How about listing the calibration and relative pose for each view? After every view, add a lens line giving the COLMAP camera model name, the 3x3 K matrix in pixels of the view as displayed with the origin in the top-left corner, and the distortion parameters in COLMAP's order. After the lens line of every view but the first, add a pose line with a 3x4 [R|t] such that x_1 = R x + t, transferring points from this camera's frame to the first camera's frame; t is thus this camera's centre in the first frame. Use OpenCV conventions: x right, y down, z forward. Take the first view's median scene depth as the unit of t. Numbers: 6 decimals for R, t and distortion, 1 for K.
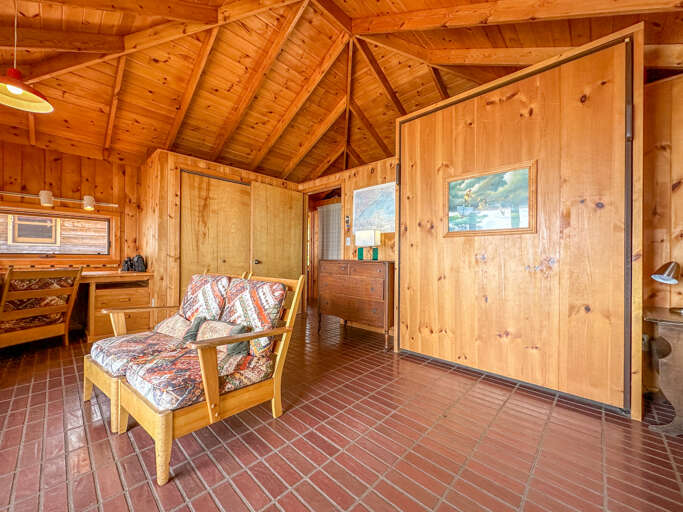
lens RADIAL K [[273.6, 0, 342.8], [0, 273.6, 257.0], [0, 0, 1]] dist [-0.001711, 0.001027]
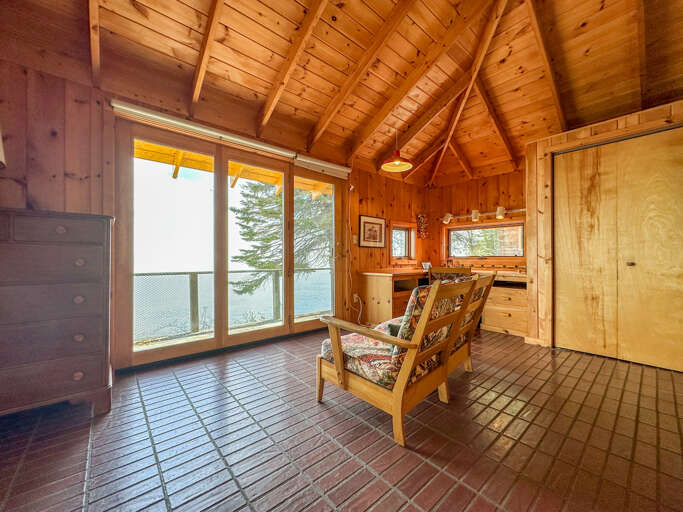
lens RADIAL K [[273.6, 0, 343.2], [0, 273.6, 257.3], [0, 0, 1]] dist [-0.001711, 0.001027]
pose [[-0.094388, -0.012102, -0.995462, 0.308125], [-0.002014, 0.999926, -0.011965, 0.010065], [0.995533, 0.000875, -0.094406, 0.445862]]
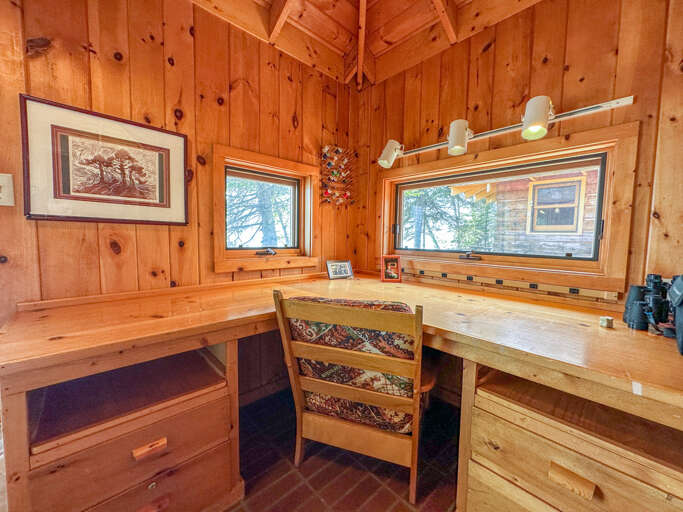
lens RADIAL K [[273.6, 0, 342.1], [0, 273.6, 255.7], [0, 0, 1]] dist [-0.001711, 0.001027]
pose [[-0.058376, 0.059274, -0.996533, -0.548474], [-0.020518, 0.997954, 0.060560, -0.031585], [0.998084, 0.023982, -0.057040, 0.778995]]
